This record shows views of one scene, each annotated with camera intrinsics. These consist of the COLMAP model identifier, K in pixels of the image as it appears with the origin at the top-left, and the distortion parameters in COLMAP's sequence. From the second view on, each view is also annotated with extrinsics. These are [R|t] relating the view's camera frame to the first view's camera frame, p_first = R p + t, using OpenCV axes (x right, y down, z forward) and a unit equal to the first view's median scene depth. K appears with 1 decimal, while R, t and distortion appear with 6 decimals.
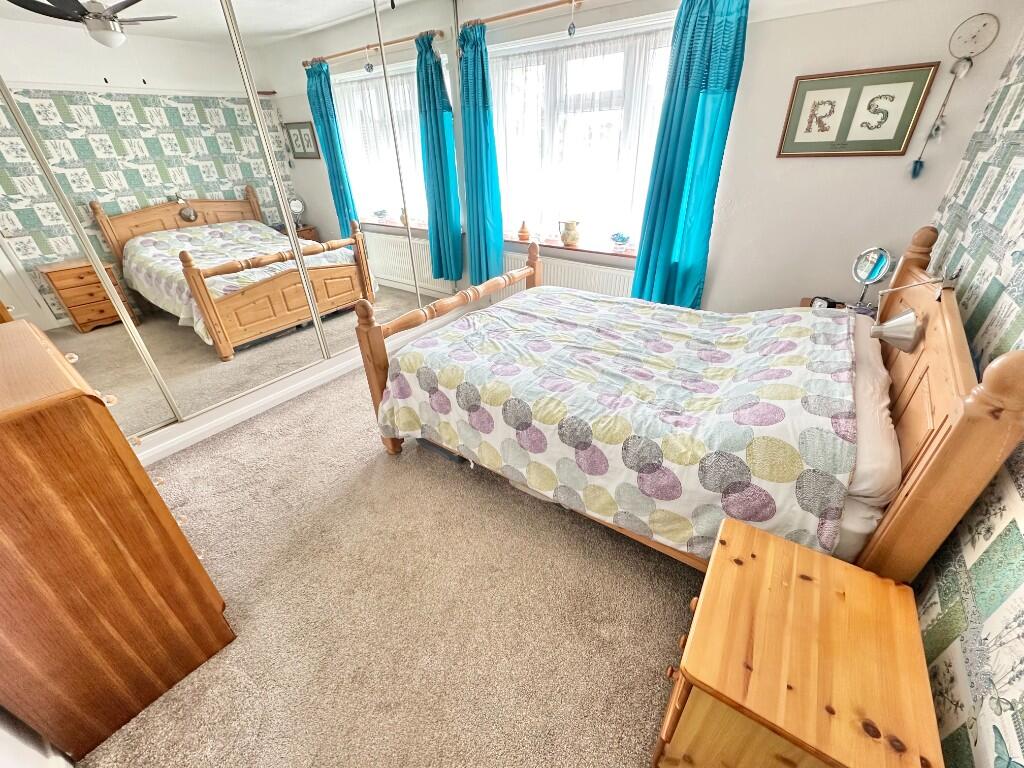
lens RADIAL K [[405.6, 0, 509.2], [0, 405.6, 385.6], [0, 0, 1]] dist [-0.001793, -0.000535]
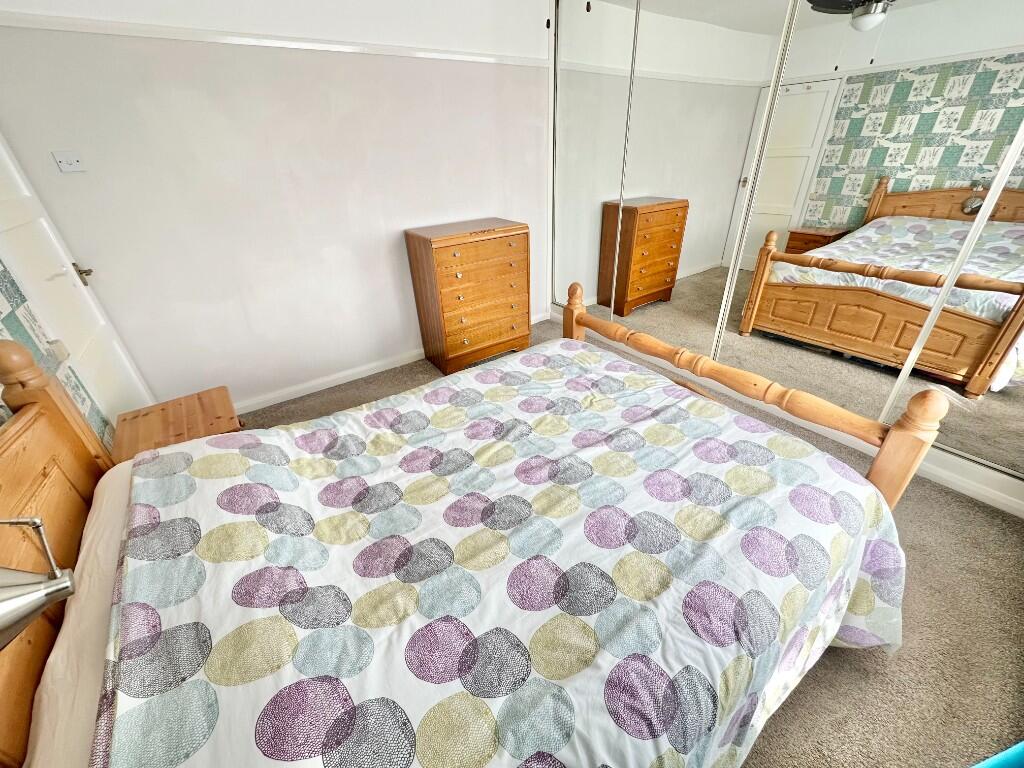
lens RADIAL K [[405.6, 0, 509.2], [0, 405.6, 385.6], [0, 0, 1]] dist [-0.001793, -0.000535]
pose [[-0.341475, 0.501374, -0.794996, 0.425221], [-0.421586, 0.674271, 0.606321, -0.352584], [0.840036, 0.542202, -0.018874, 0.556202]]
